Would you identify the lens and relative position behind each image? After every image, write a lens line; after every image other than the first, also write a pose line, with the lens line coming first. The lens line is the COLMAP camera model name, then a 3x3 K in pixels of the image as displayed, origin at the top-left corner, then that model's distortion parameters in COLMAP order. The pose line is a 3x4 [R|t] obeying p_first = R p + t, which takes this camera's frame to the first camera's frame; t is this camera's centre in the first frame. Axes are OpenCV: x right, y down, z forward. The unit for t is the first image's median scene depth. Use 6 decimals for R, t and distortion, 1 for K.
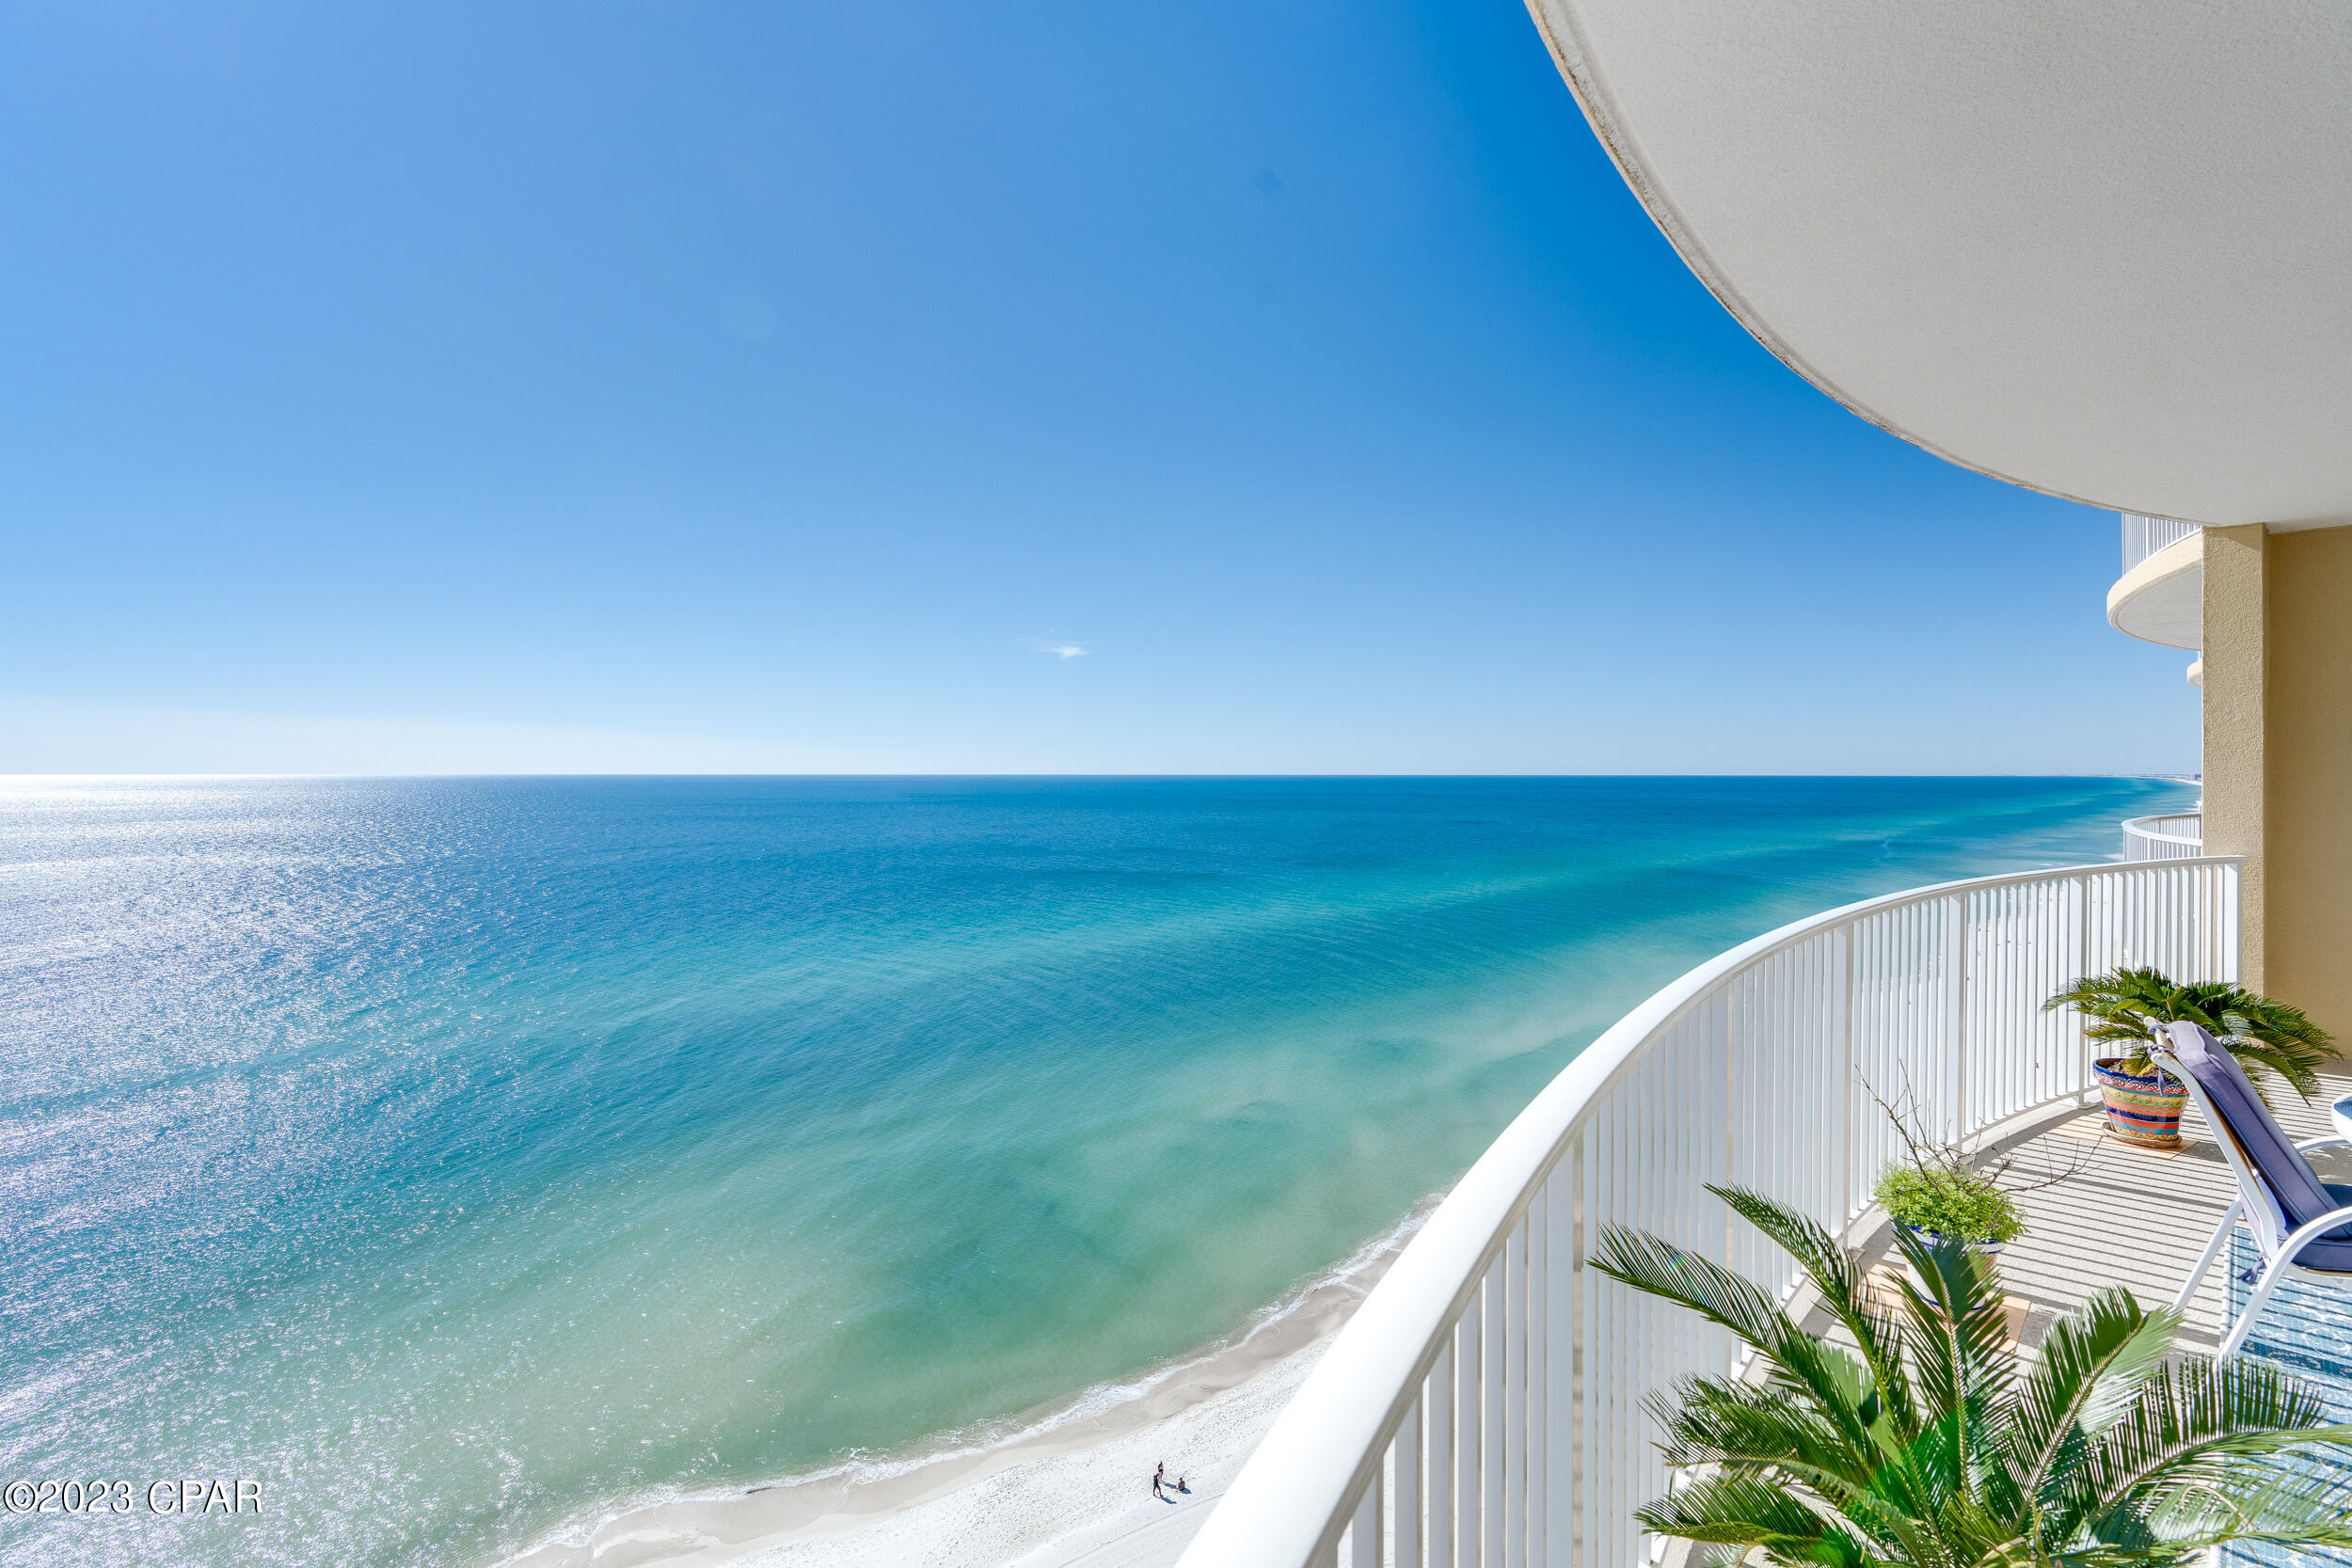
lens RADIAL K [[1063.8, 0, 1212.2], [0, 1063.8, 794.5], [0, 0, 1]] dist [-0.011067, 0.003204]
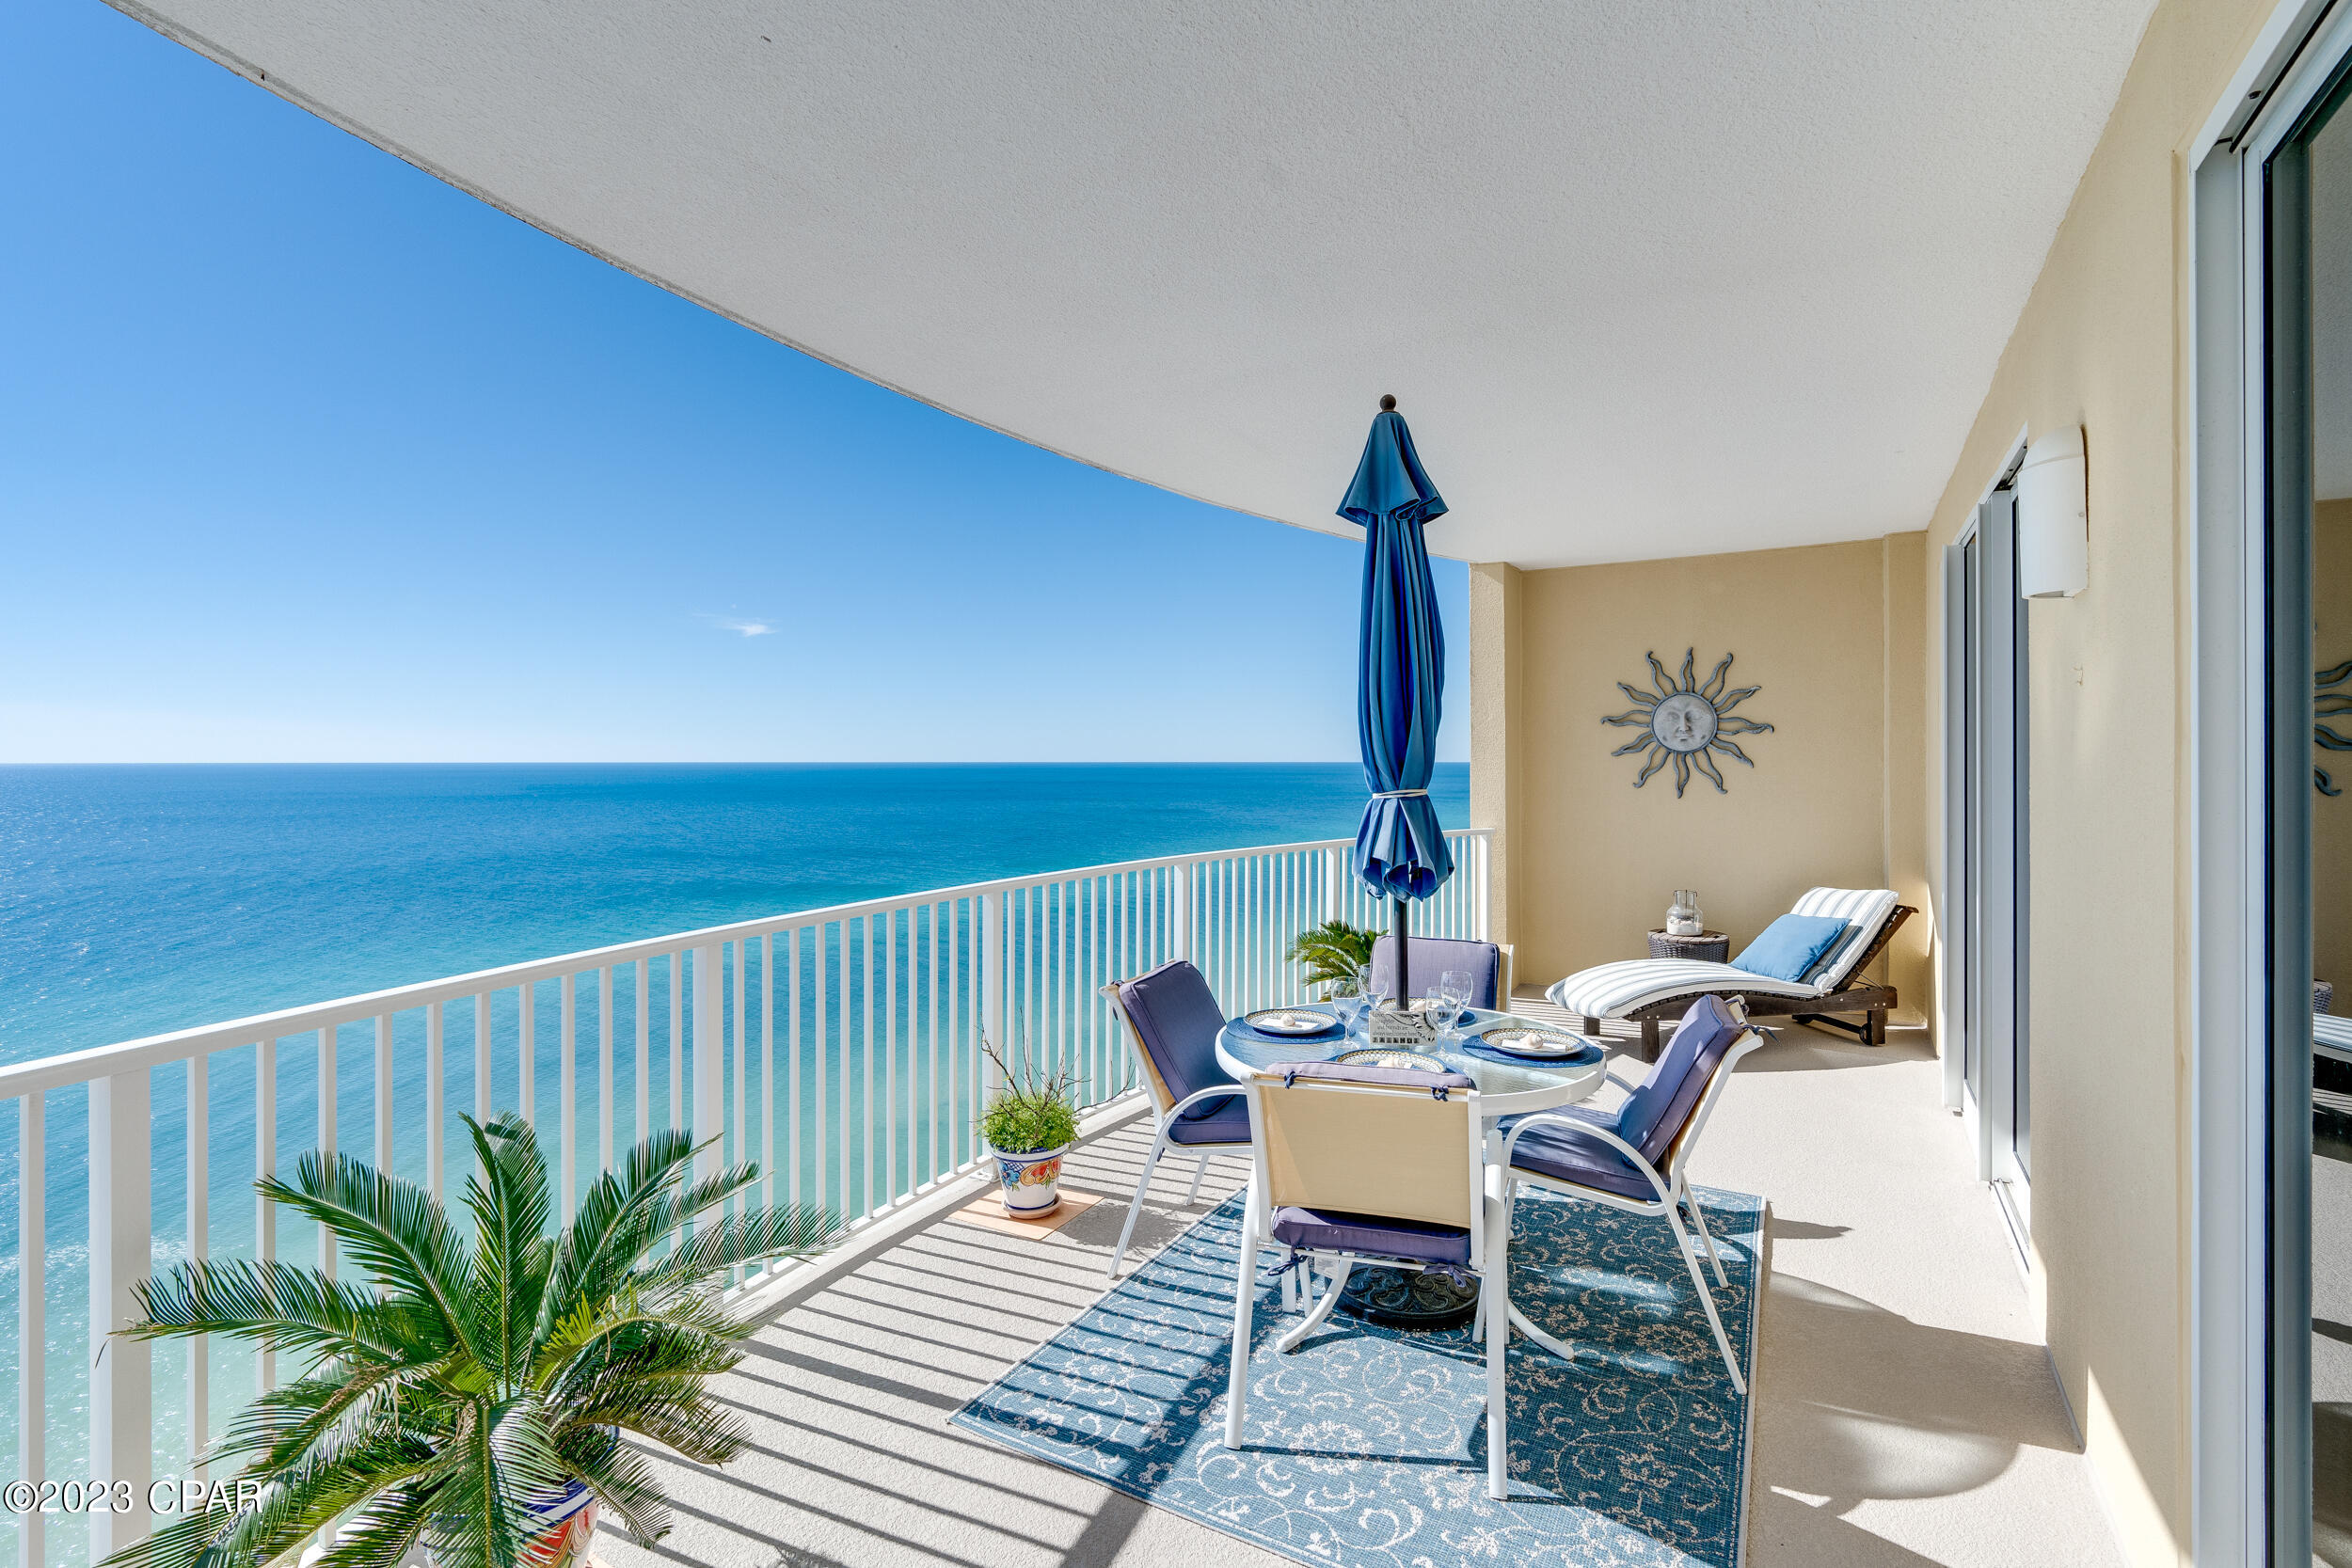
lens RADIAL K [[1063.8, 0, 1183.6], [0, 1063.8, 777.0], [0, 0, 1]] dist [-0.011067, 0.003204]
pose [[0.959473, -0.004537, 0.281765, 0.273056], [0.006161, 0.999969, -0.004879, 0.001450], [-0.281734, 0.006417, 0.959471, -0.104609]]
